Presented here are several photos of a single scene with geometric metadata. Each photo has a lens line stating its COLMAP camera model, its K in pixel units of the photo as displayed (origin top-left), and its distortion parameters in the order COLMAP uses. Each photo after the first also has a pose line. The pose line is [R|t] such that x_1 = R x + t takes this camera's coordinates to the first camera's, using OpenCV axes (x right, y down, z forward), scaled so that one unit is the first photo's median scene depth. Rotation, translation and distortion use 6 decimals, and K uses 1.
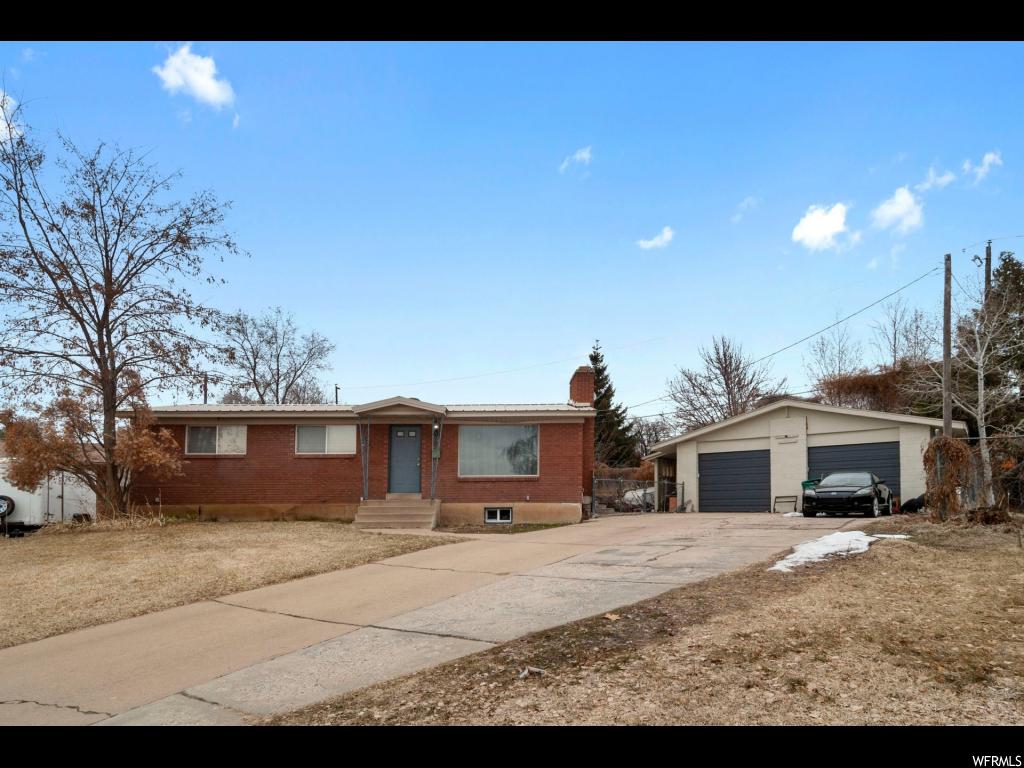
lens RADIAL K [[649.4, 0, 512.0], [0, 649.4, 384.0], [0, 0, 1]] dist [0.000550, 0.000351]
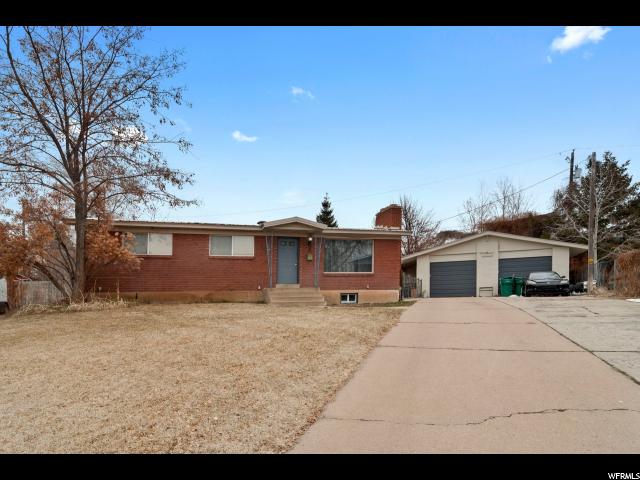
lens RADIAL K [[405.9, 0, 320.0], [0, 405.9, 240.0], [0, 0, 1]] dist [0.000550, 0.000351]
pose [[0.963172, 0.030330, 0.267168, -0.339096], [-0.040062, 0.998715, 0.031048, 0.037934], [-0.265883, -0.040608, 0.963150, 0.102158]]
